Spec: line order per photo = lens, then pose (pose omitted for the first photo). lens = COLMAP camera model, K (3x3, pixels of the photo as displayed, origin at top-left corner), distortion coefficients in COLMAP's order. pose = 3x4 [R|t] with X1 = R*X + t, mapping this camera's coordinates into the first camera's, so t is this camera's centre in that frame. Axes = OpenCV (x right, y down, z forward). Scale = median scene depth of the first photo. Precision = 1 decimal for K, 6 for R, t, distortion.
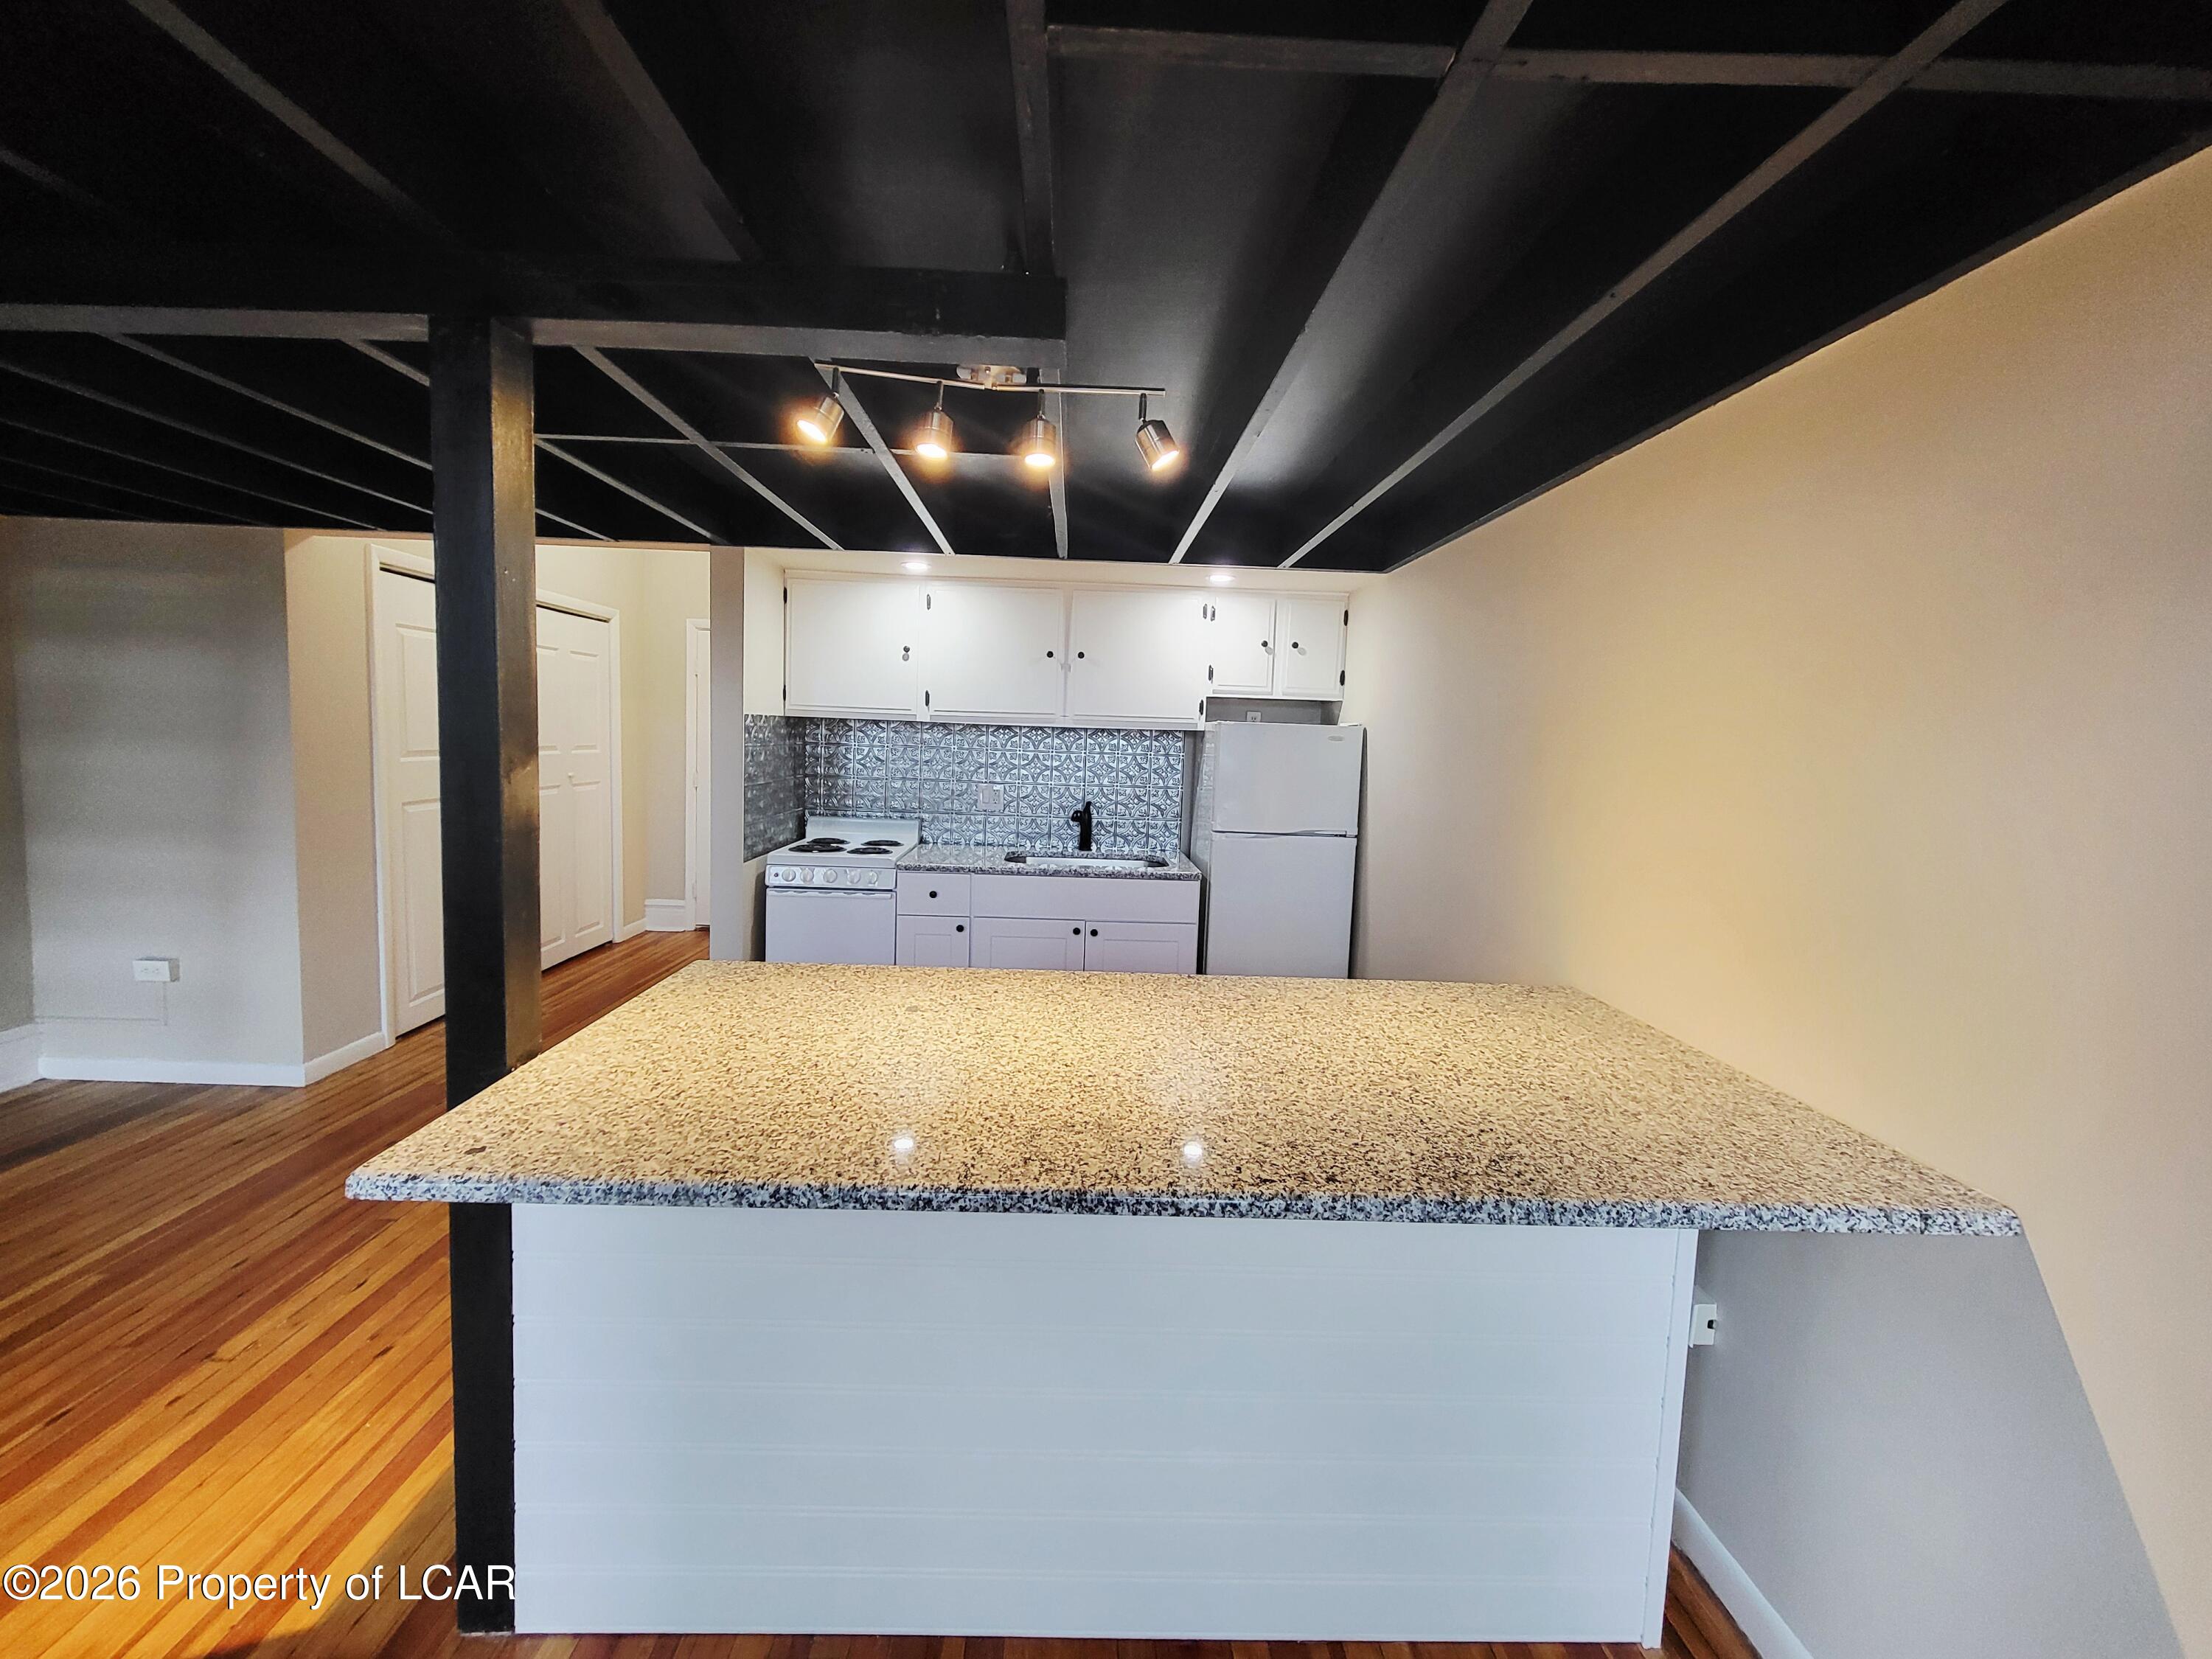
lens RADIAL K [[866.5, 0, 1084.2], [0, 866.5, 798.5], [0, 0, 1]] dist [0.007735, -0.003653]
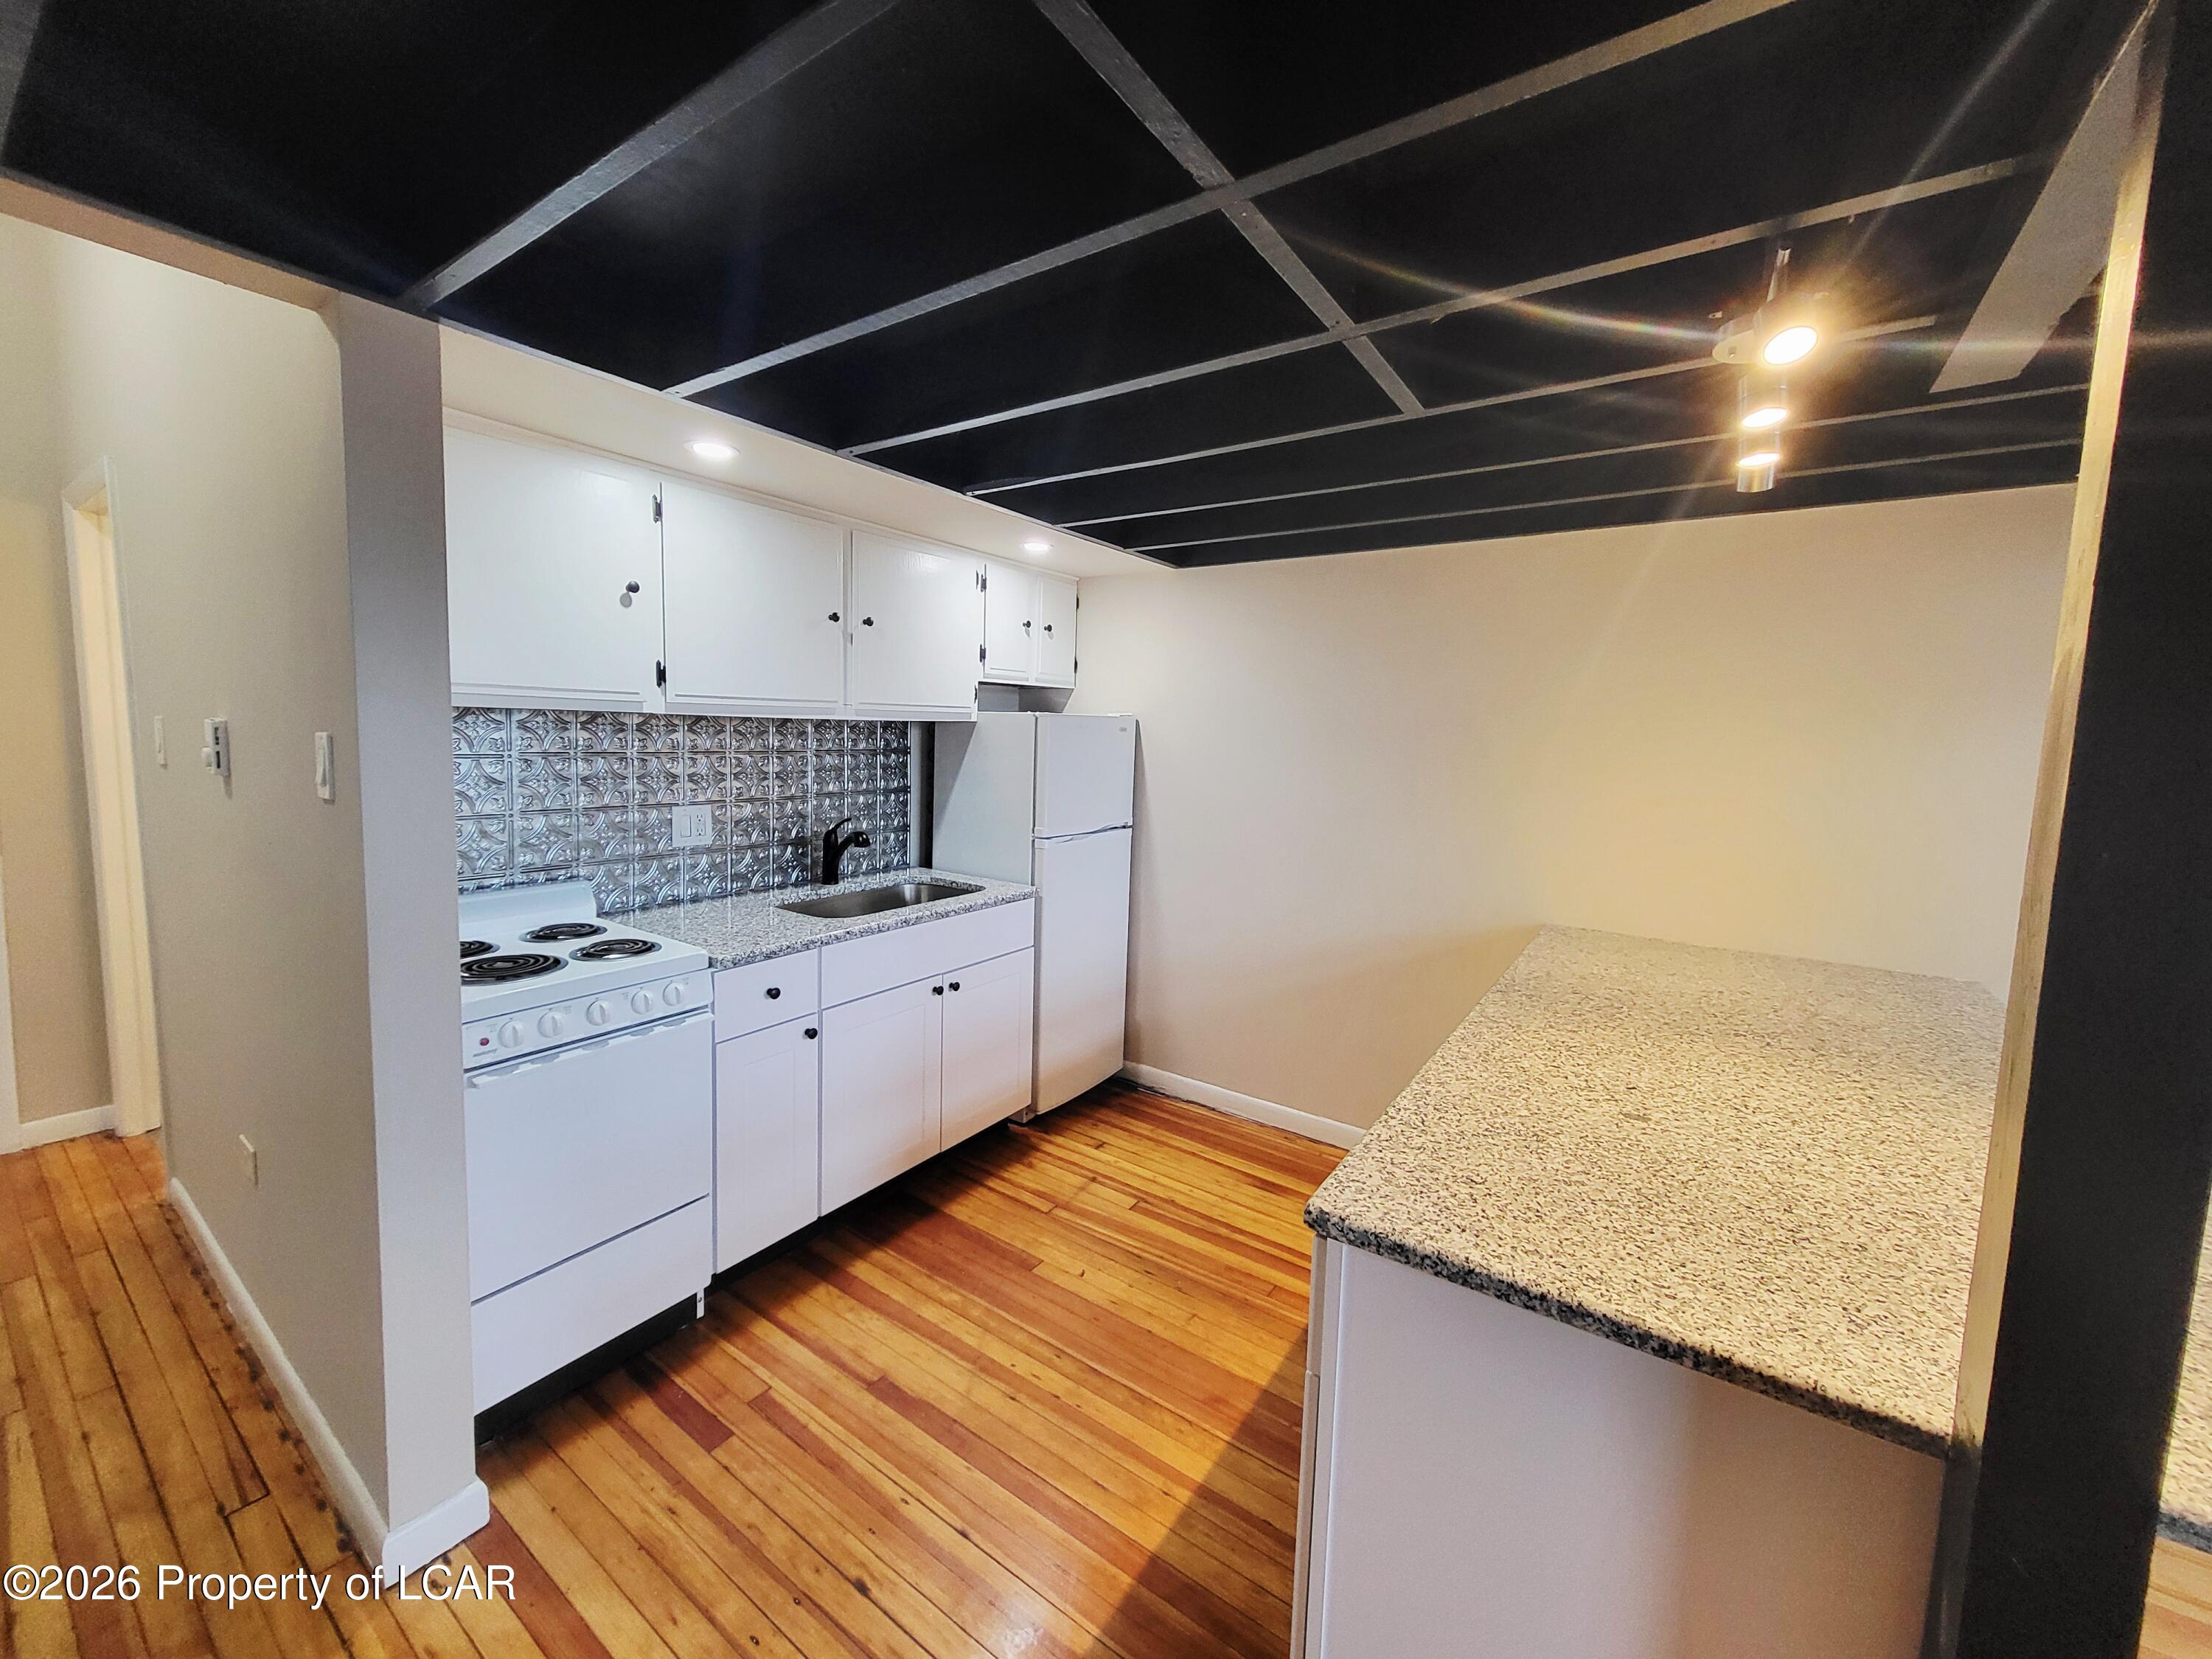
lens RADIAL K [[866.5, 0, 1084.2], [0, 866.5, 798.5], [0, 0, 1]] dist [0.007735, -0.003653]
pose [[0.595495, -0.086140, 0.798728, -0.489627], [0.051855, 0.996283, 0.068786, -0.056489], [-0.801684, 0.000456, 0.597748, 0.411285]]
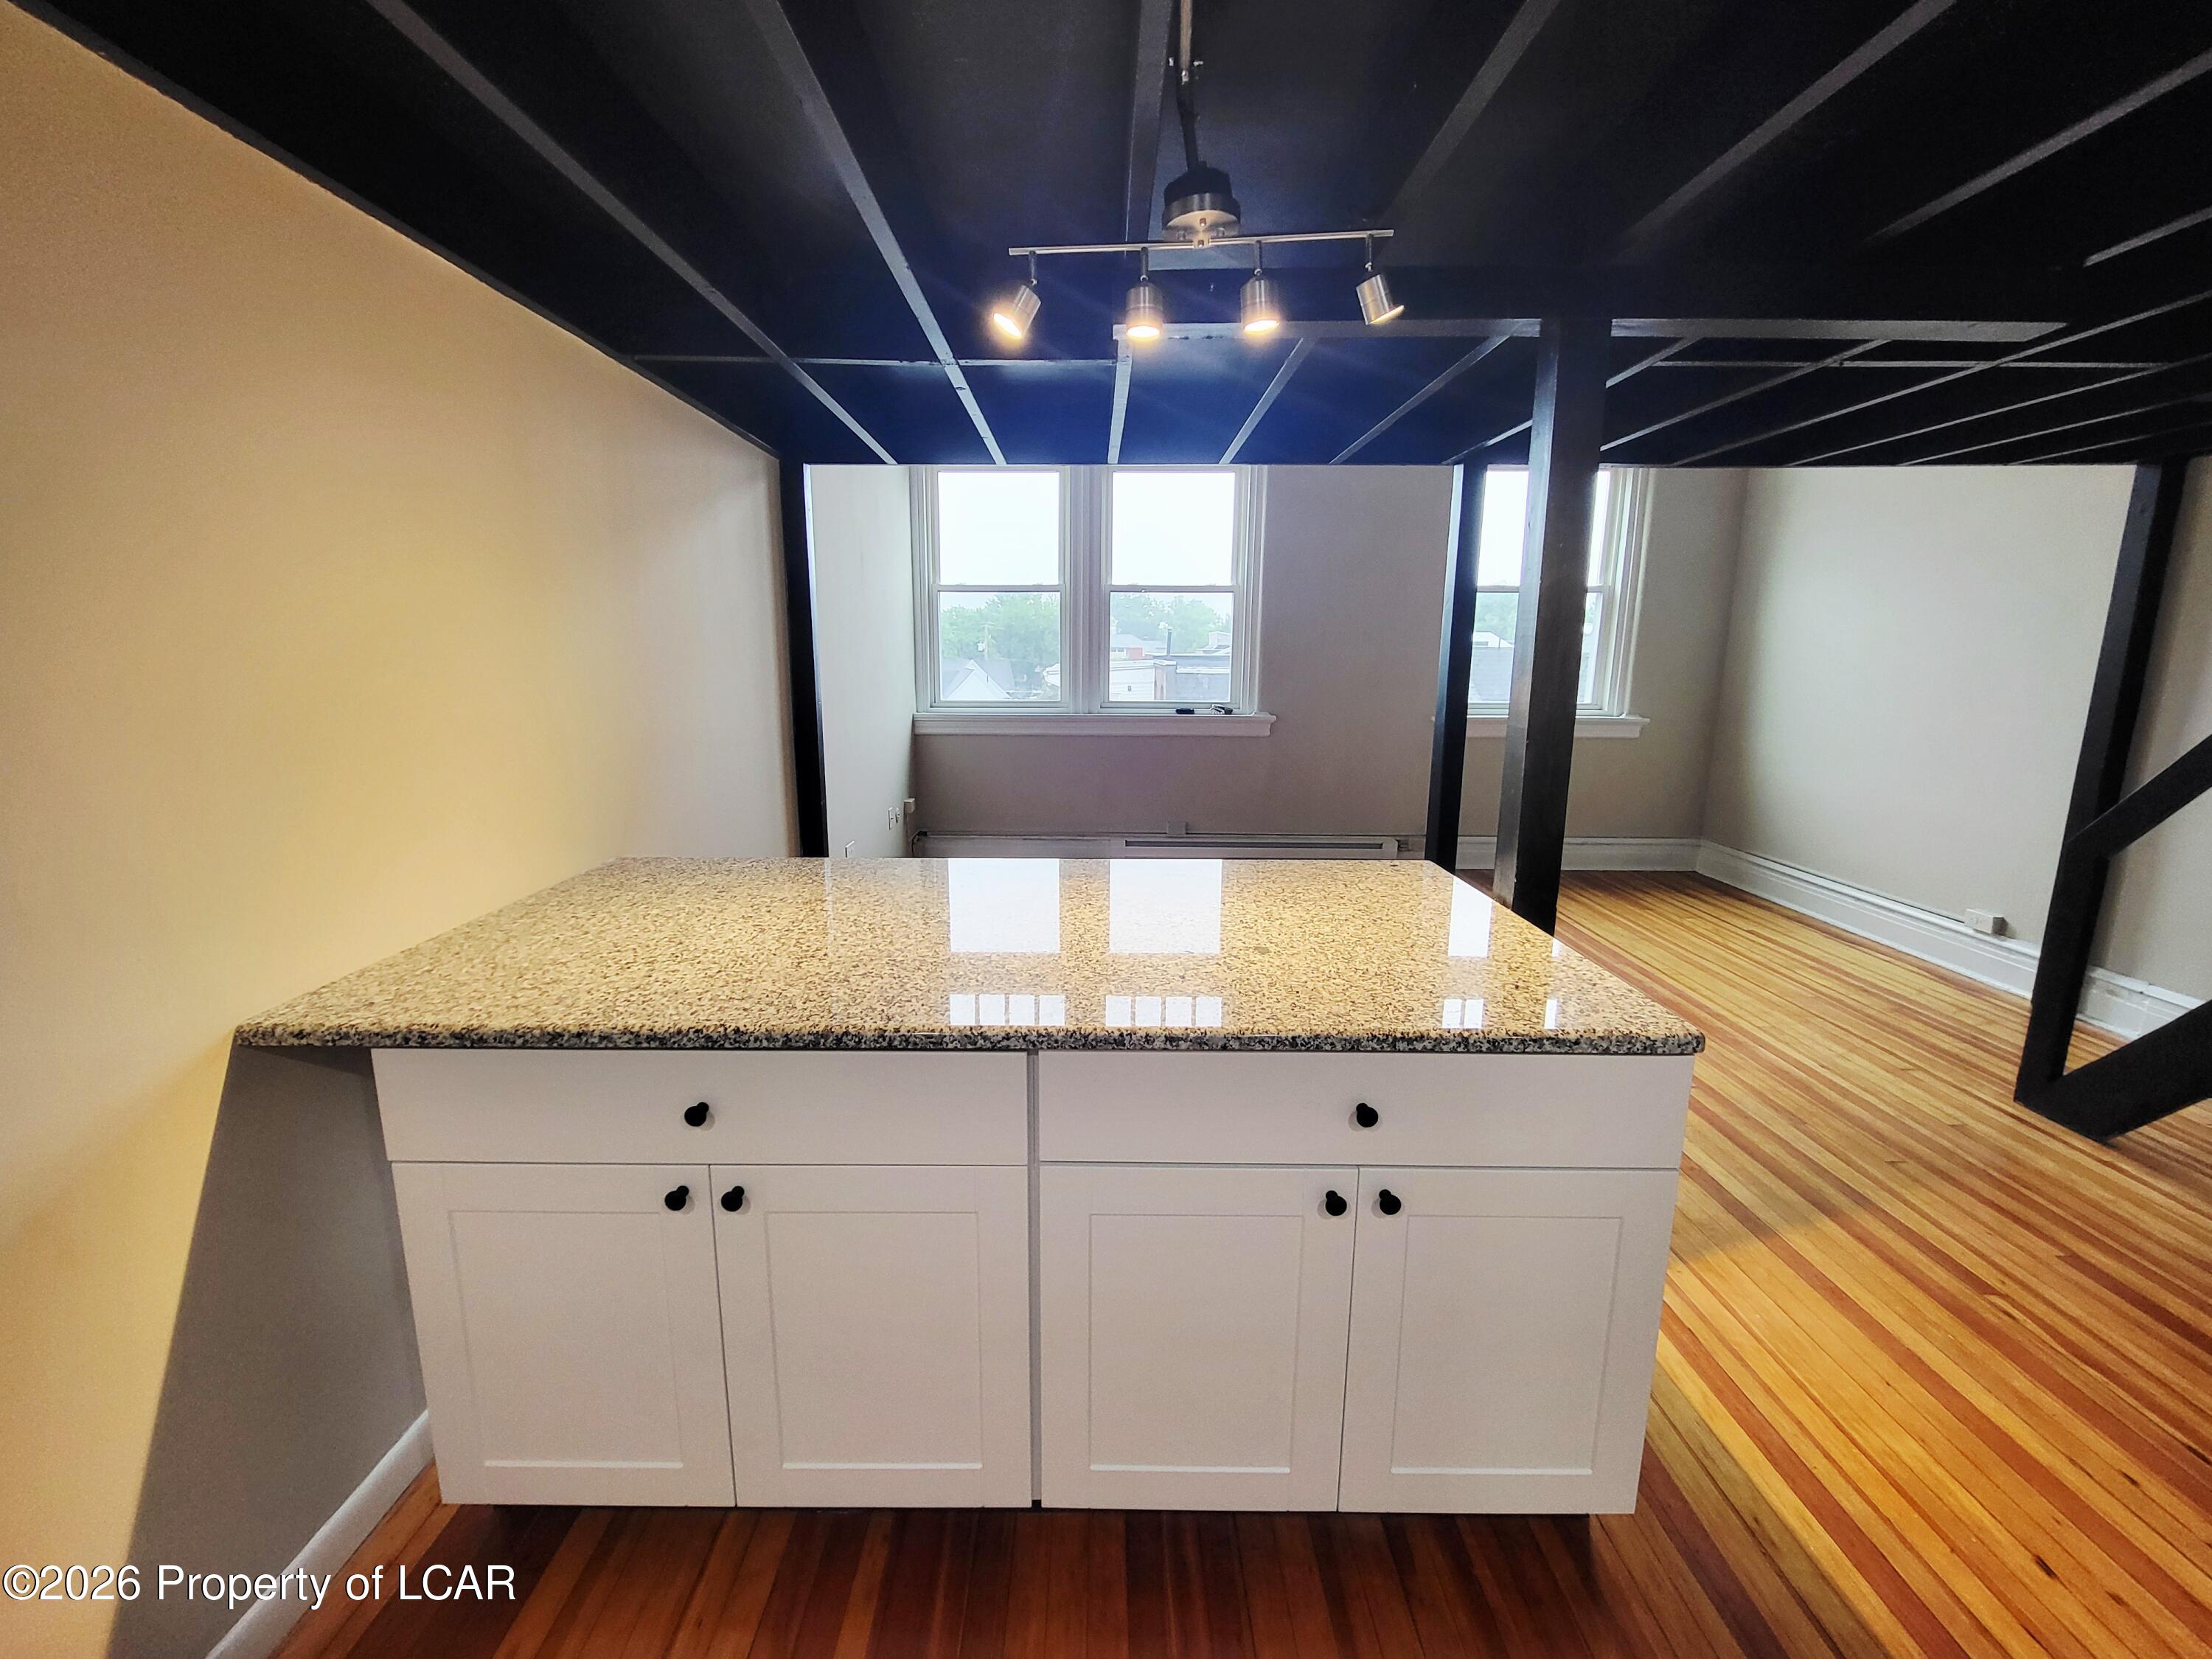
lens RADIAL K [[875.5, 0, 1091.5], [0, 875.5, 797.0], [0, 0, 1]] dist [0.002511, 0.000160]
pose [[-0.998900, -0.044049, 0.016078, -0.013275], [-0.038809, 0.969050, 0.243797, -0.055140], [-0.026319, 0.242905, -0.969693, 0.819645]]
